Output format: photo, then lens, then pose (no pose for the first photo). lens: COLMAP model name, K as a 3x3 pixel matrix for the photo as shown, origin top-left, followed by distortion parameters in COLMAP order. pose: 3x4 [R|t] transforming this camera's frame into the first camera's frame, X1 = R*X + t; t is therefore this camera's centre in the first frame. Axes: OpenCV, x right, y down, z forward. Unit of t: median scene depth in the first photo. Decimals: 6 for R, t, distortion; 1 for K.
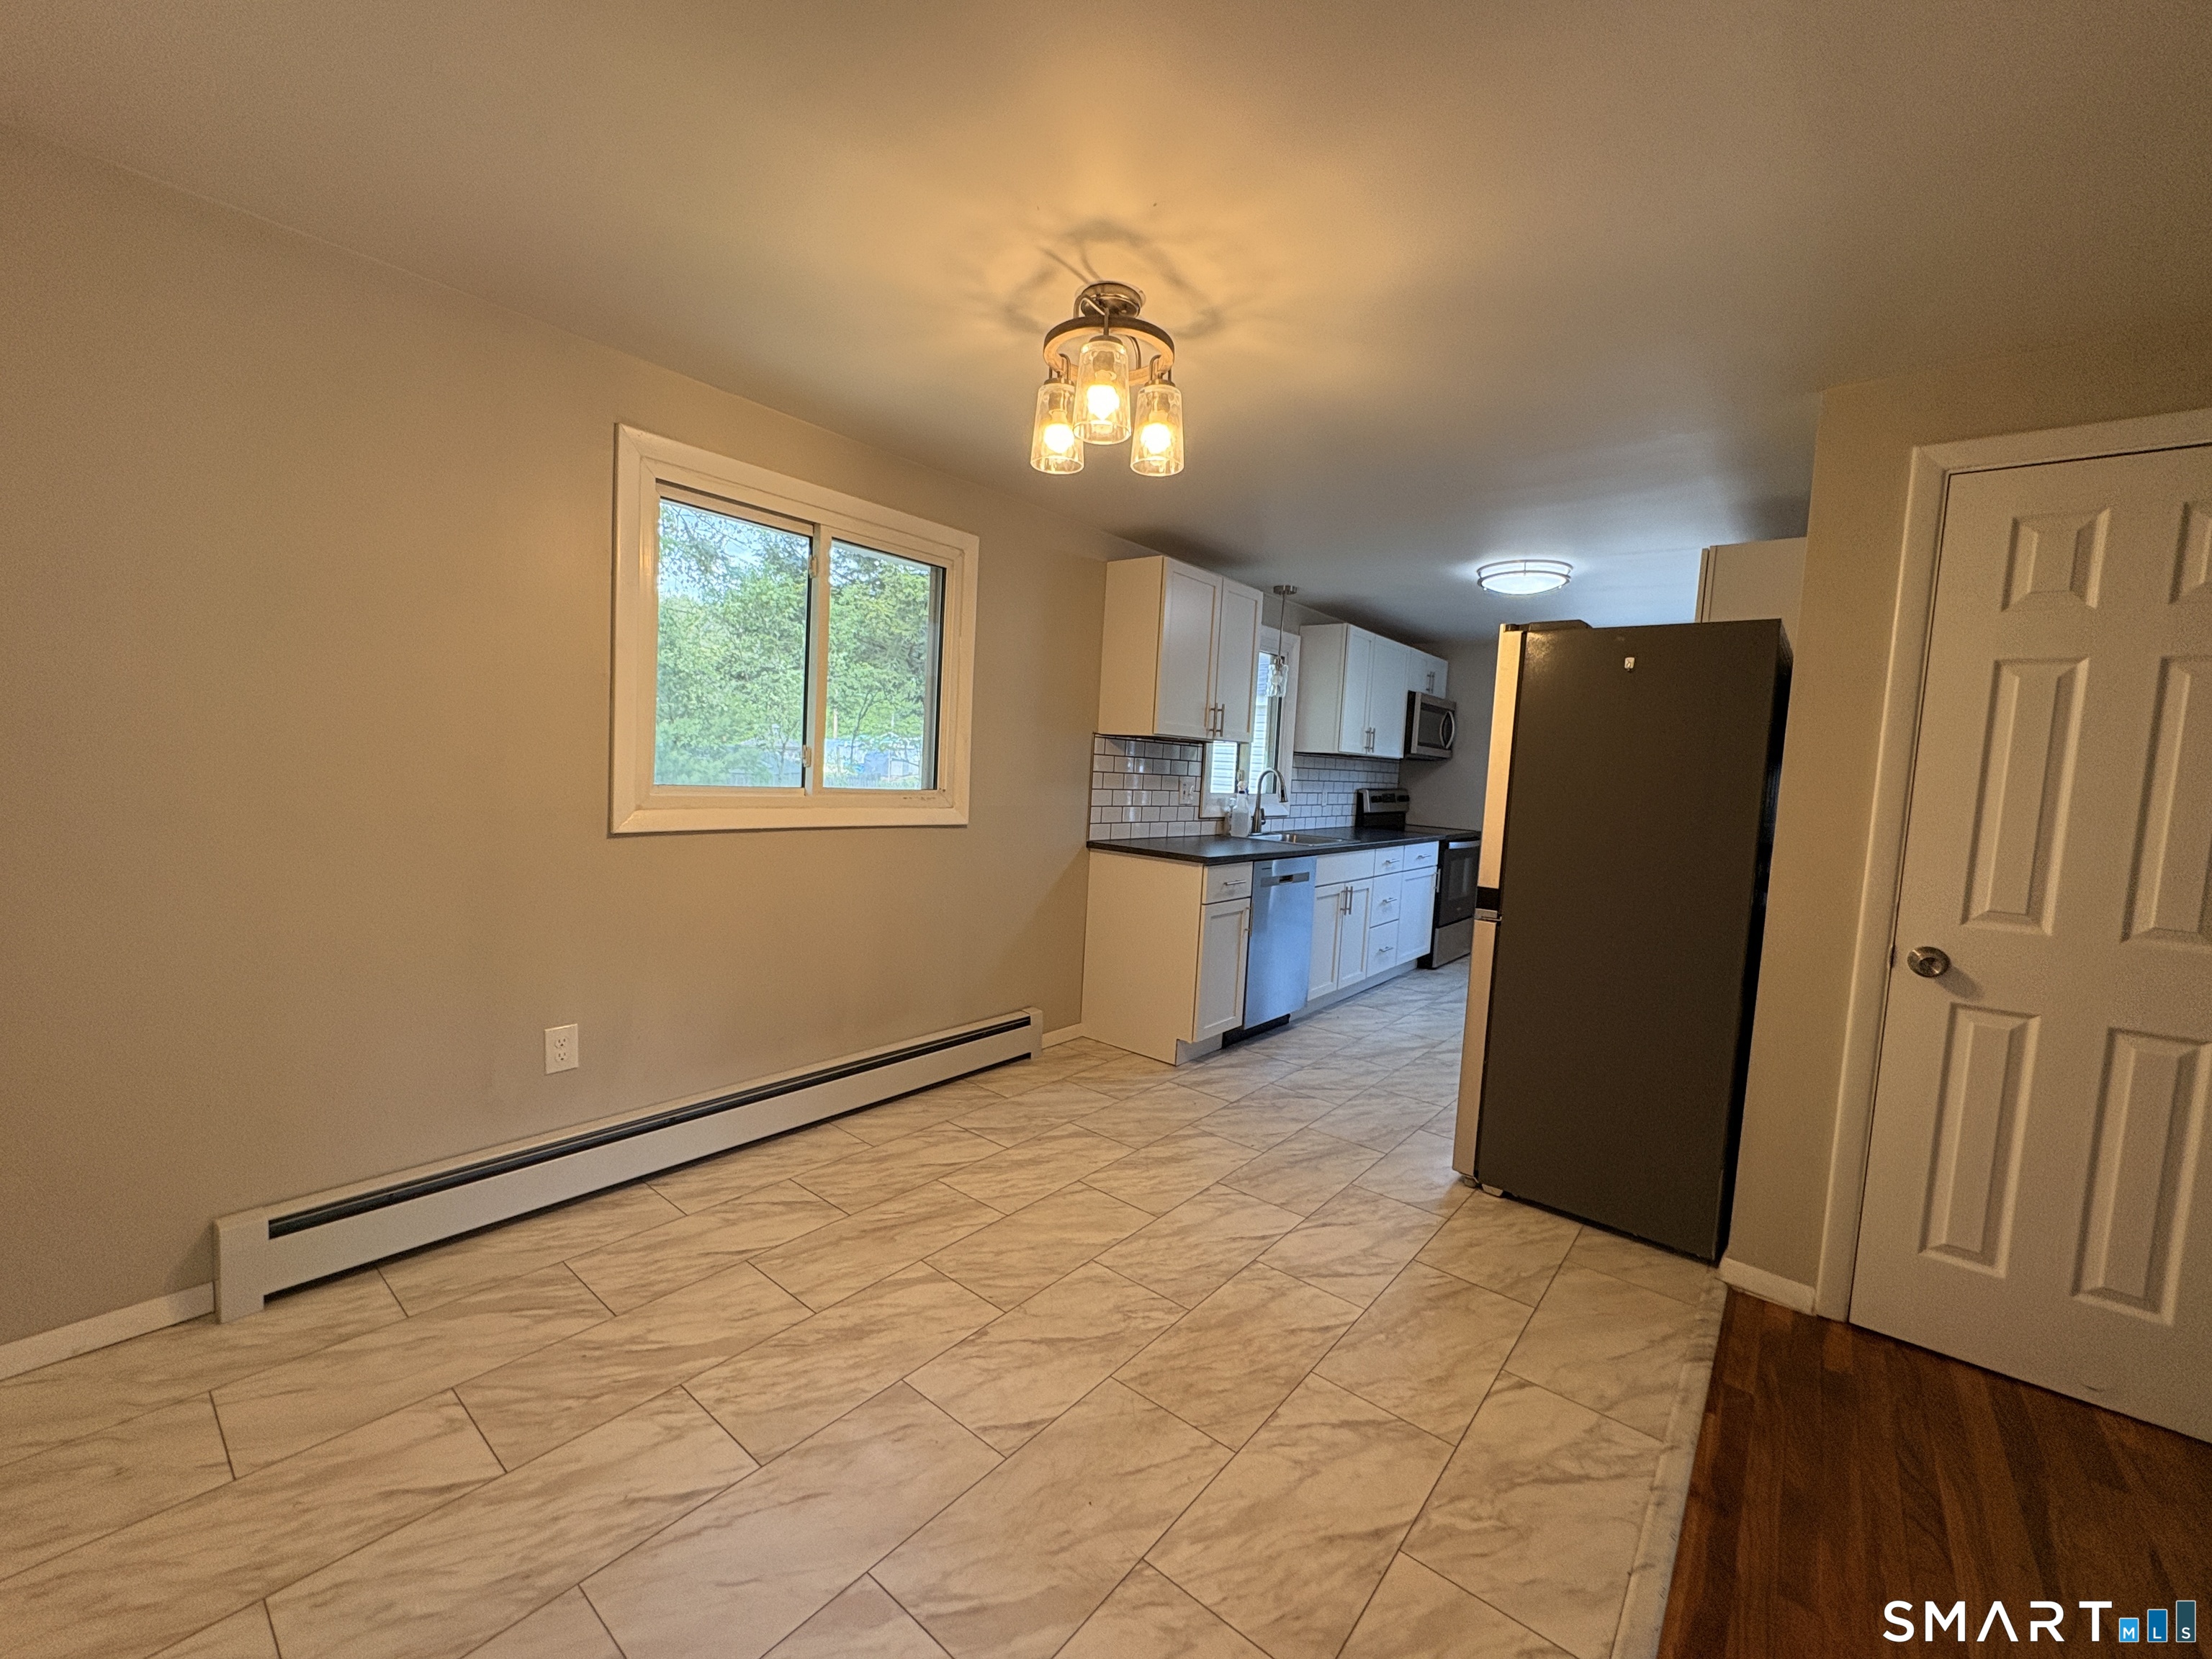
lens RADIAL K [[874.7, 0, 1106.9], [0, 874.7, 824.0], [0, 0, 1]] dist [0.004220, 0.000066]
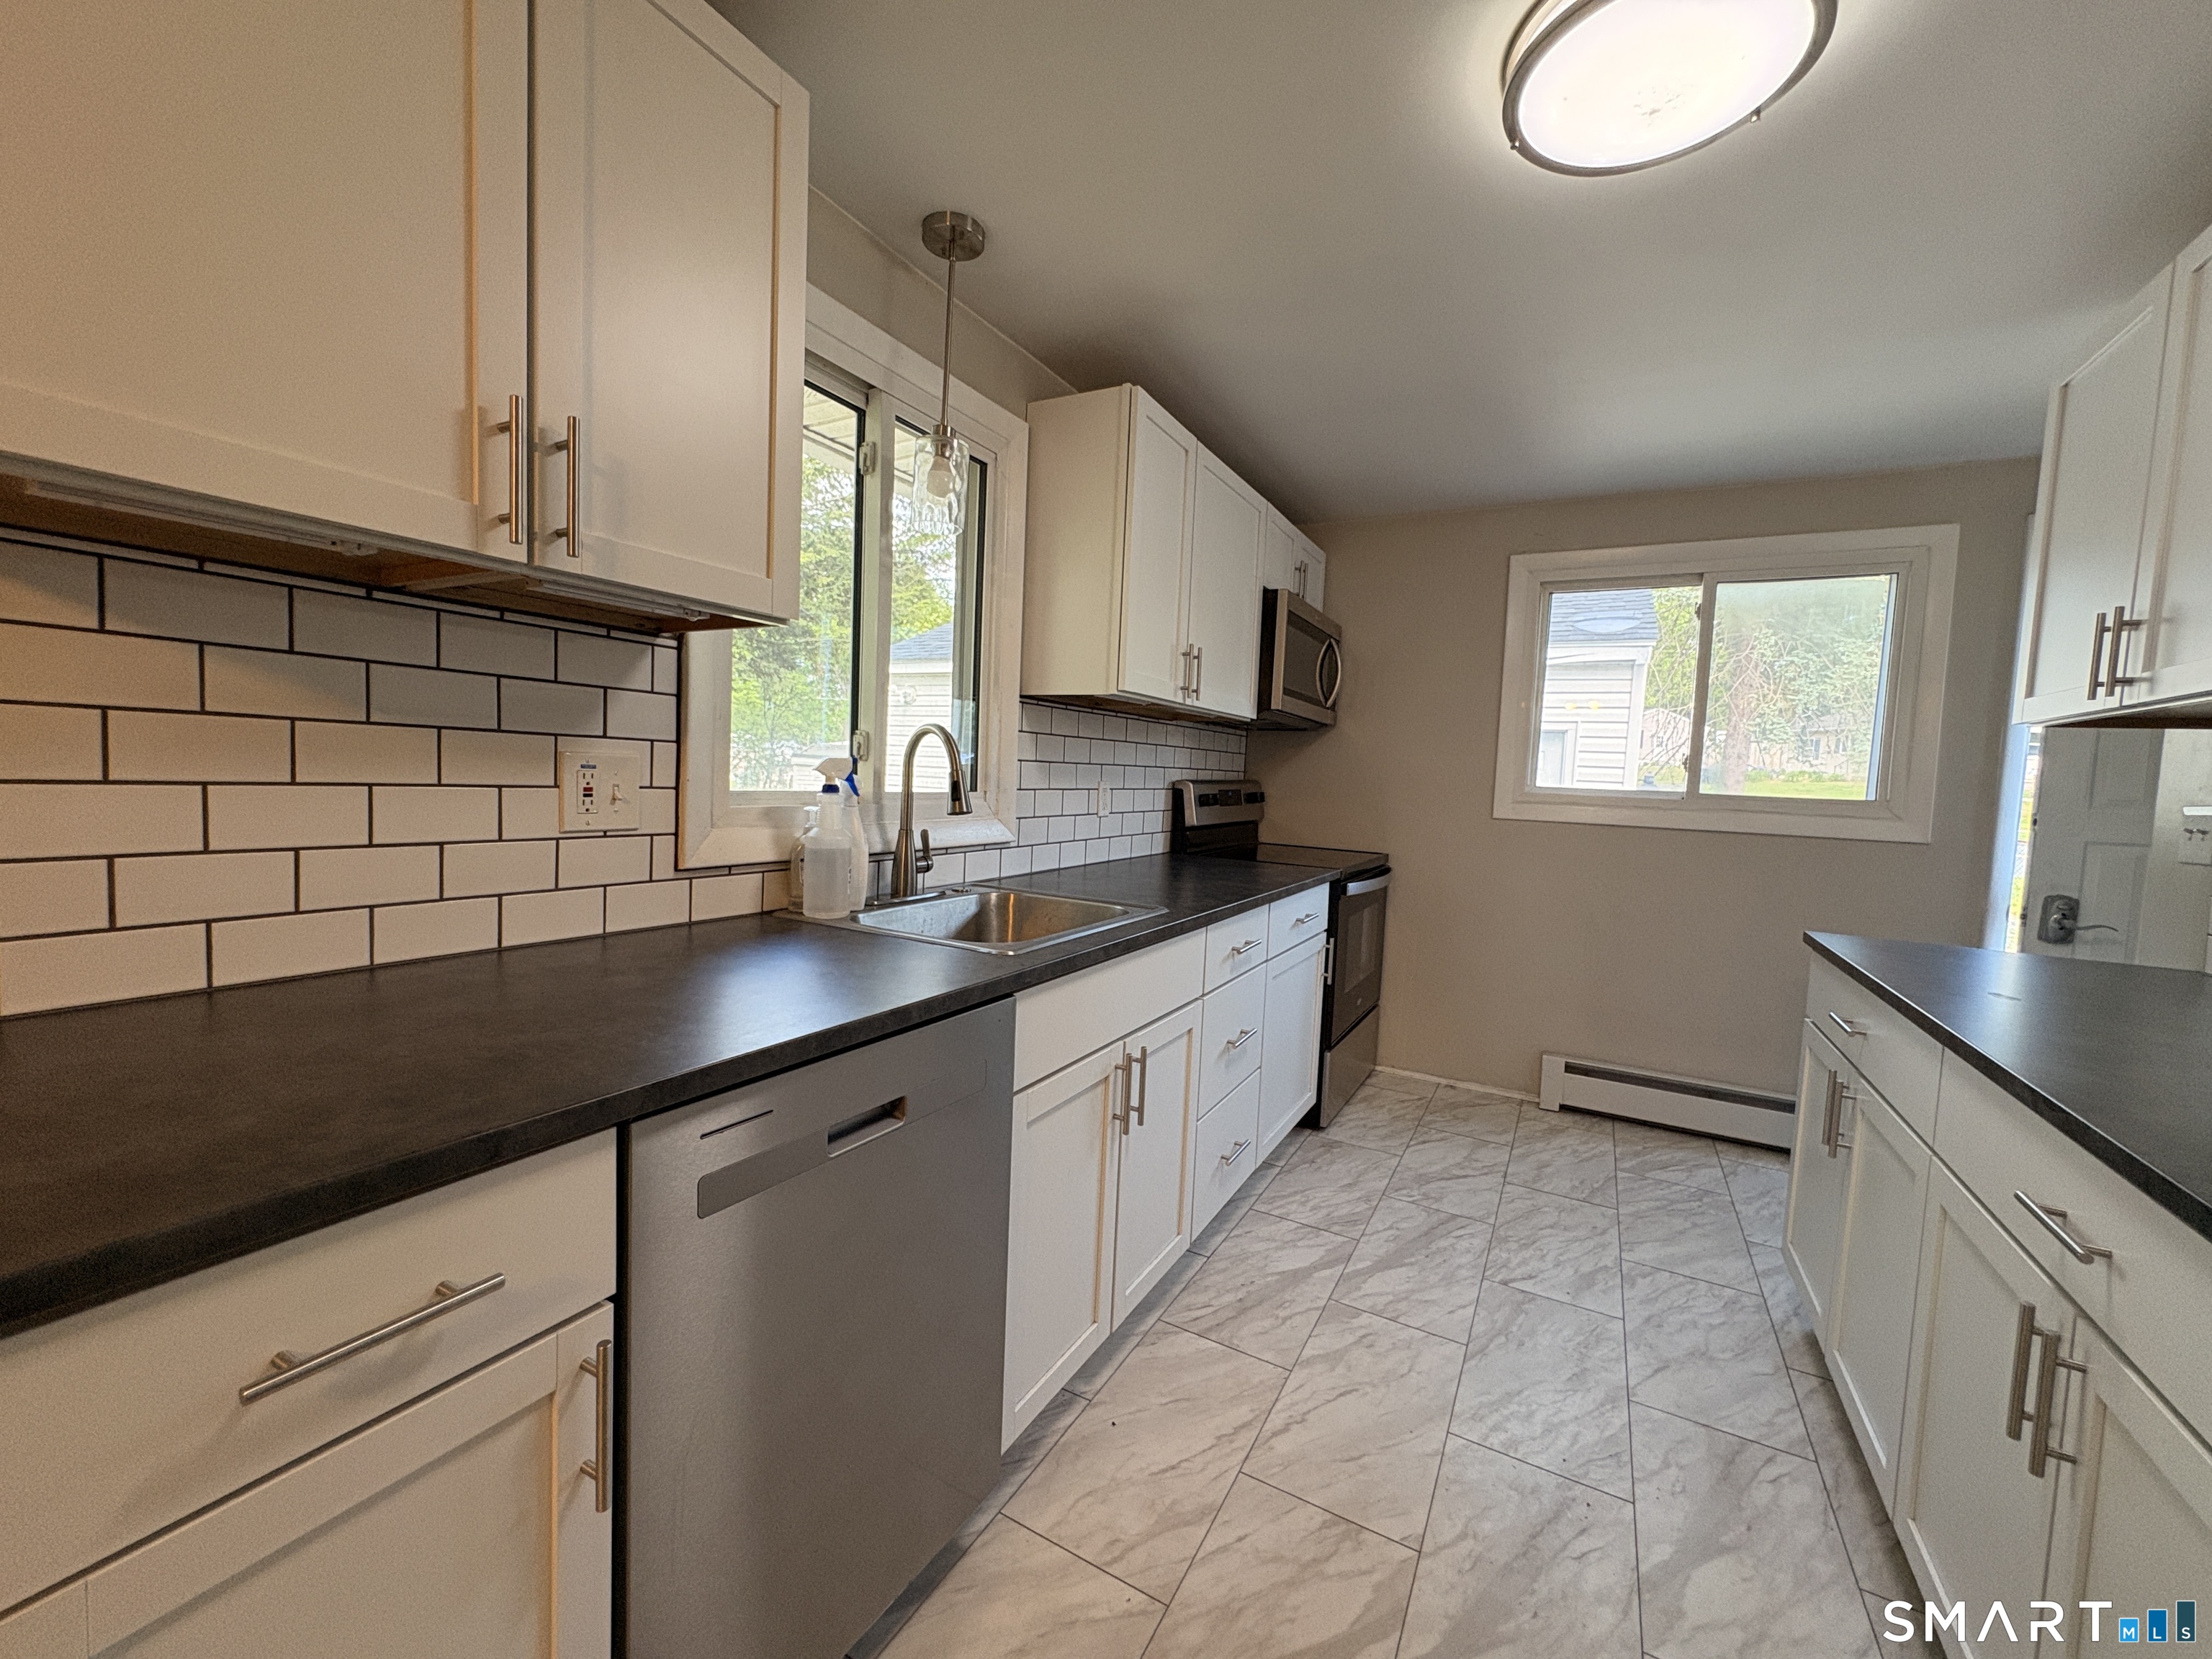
lens RADIAL K [[874.7, 0, 1094.1], [0, 874.7, 835.4], [0, 0, 1]] dist [0.004220, 0.000066]
pose [[0.985901, -0.023209, 0.165713, 0.177817], [0.021394, 0.999690, 0.012724, -0.017838], [-0.165957, -0.008999, 0.986092, 0.572358]]
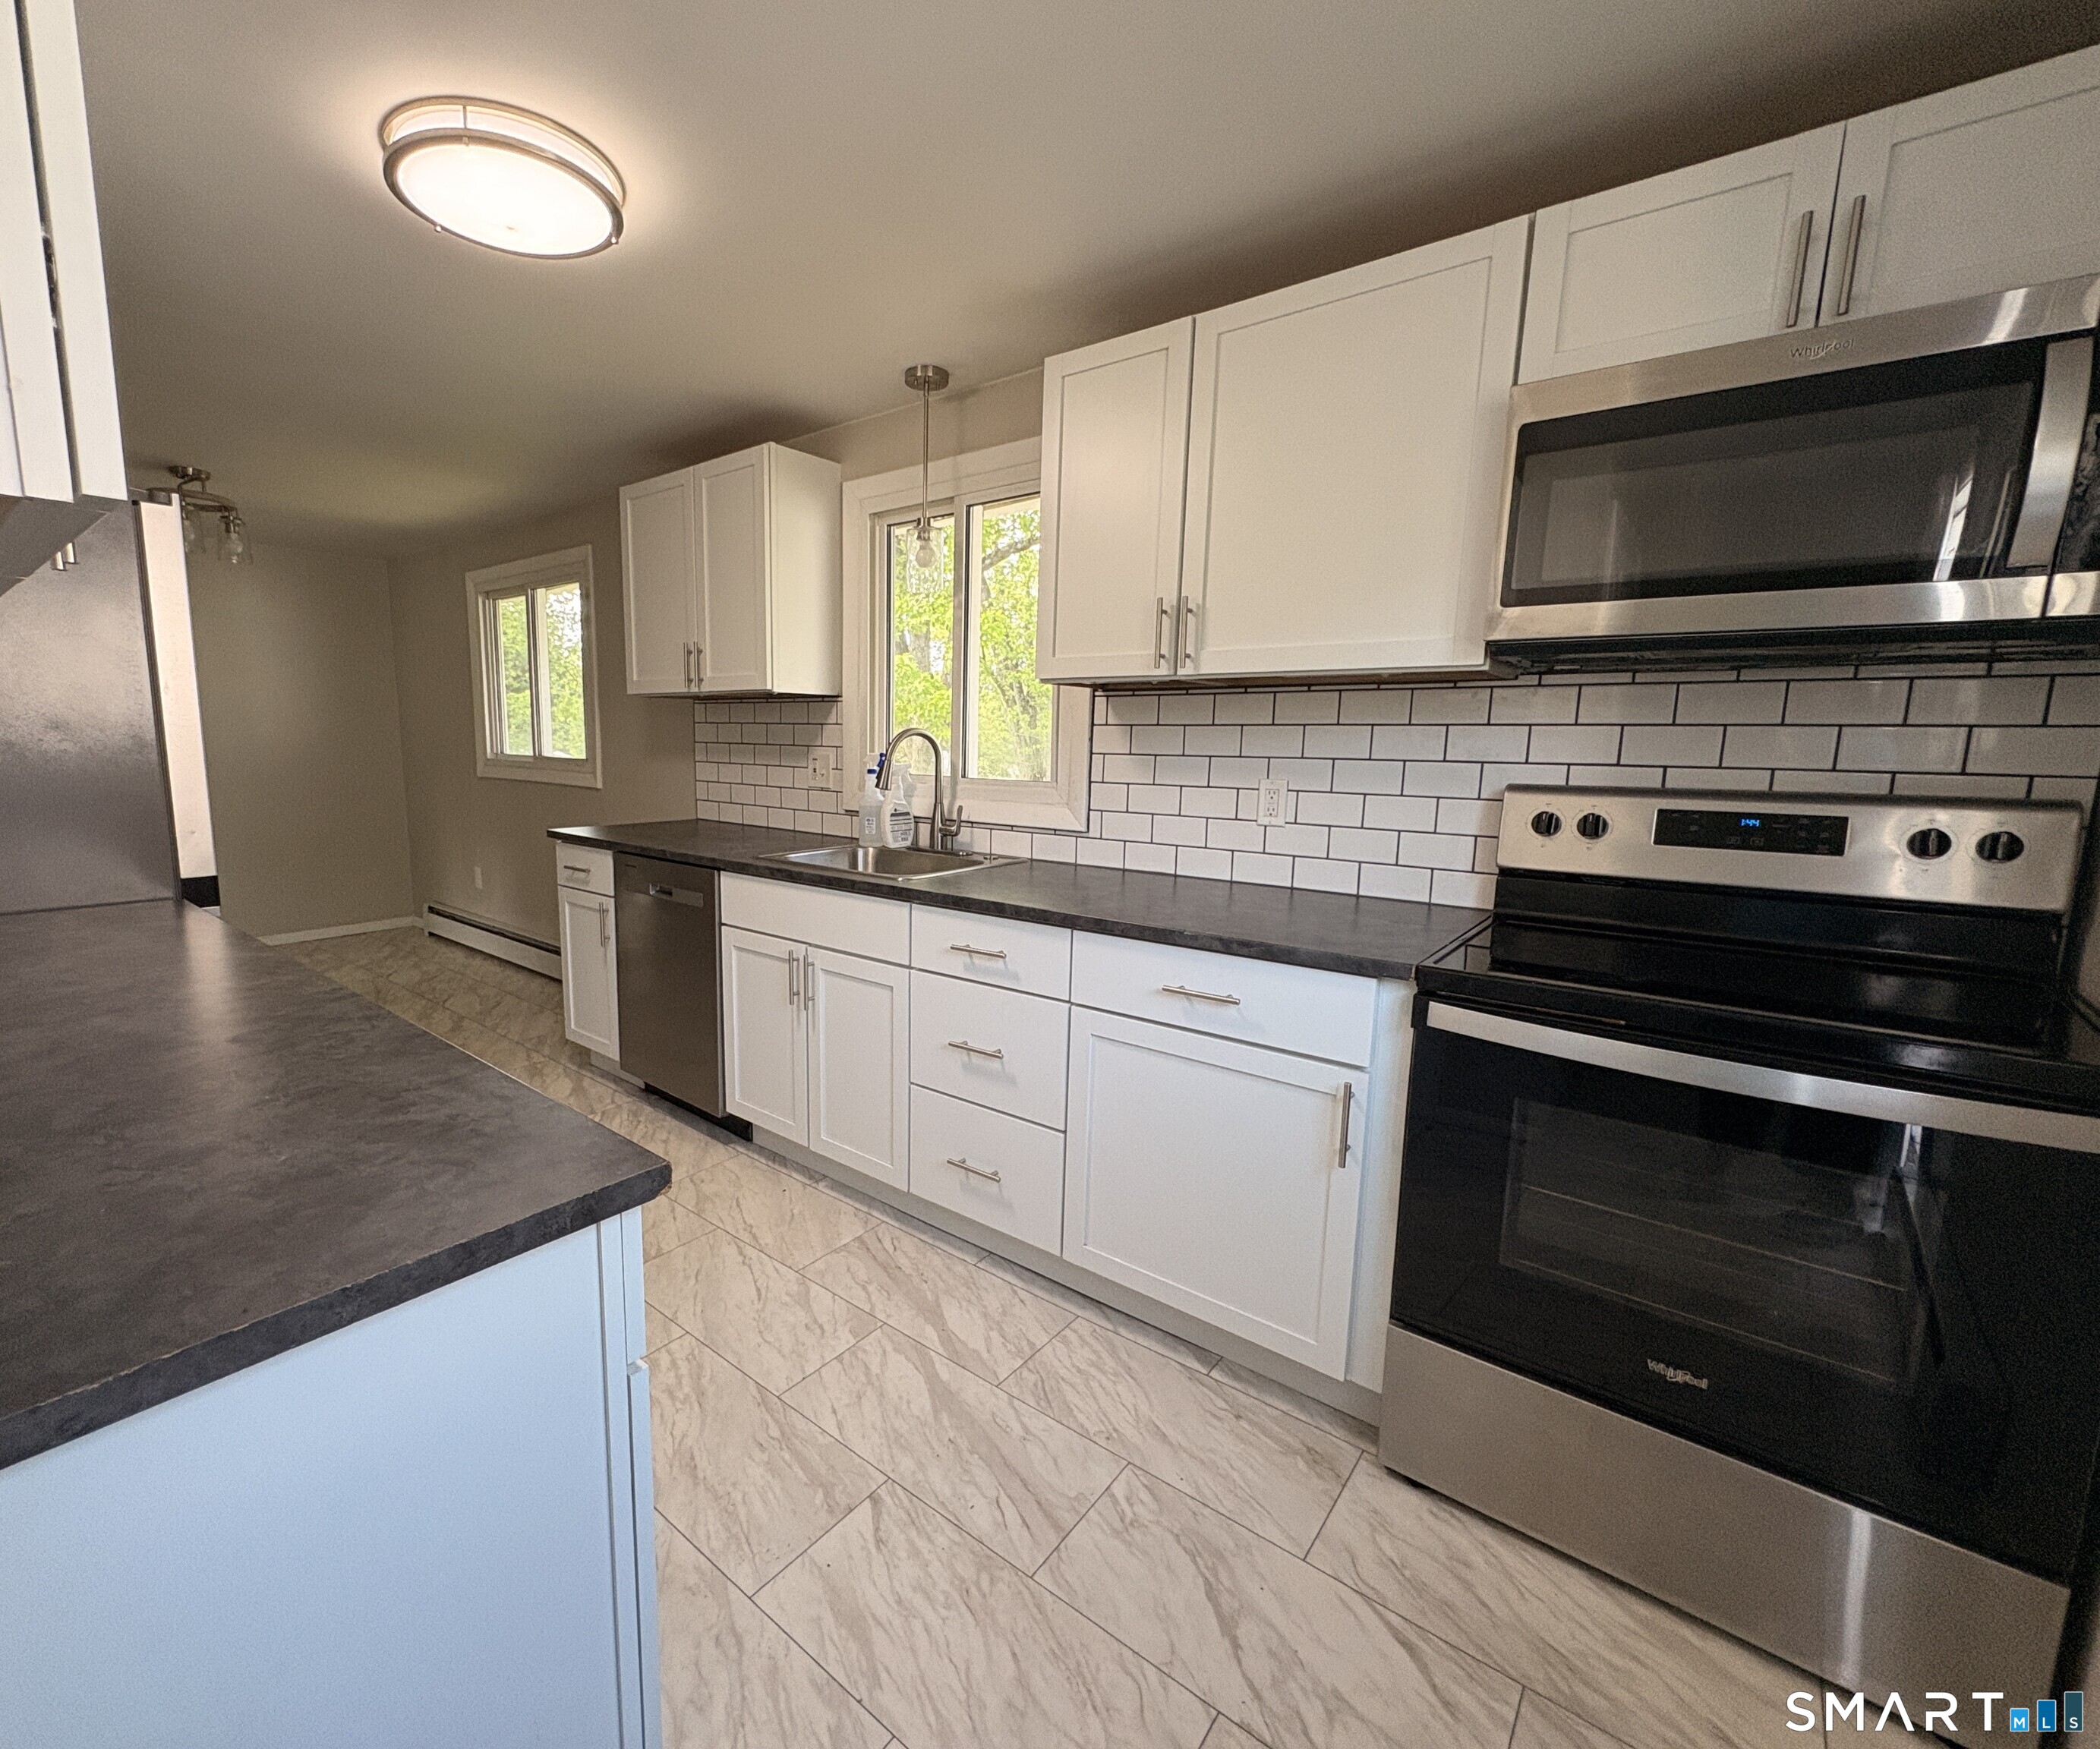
lens RADIAL K [[919.9, 0, 956.2], [0, 919.9, 885.5], [0, 0, 1]] dist [-0.003322, -0.000232]
pose [[-0.009702, 0.107967, -0.994107, 0.699069], [-0.084491, 0.990510, 0.108401, -0.028850], [0.996377, 0.085045, -0.000487, 0.950188]]
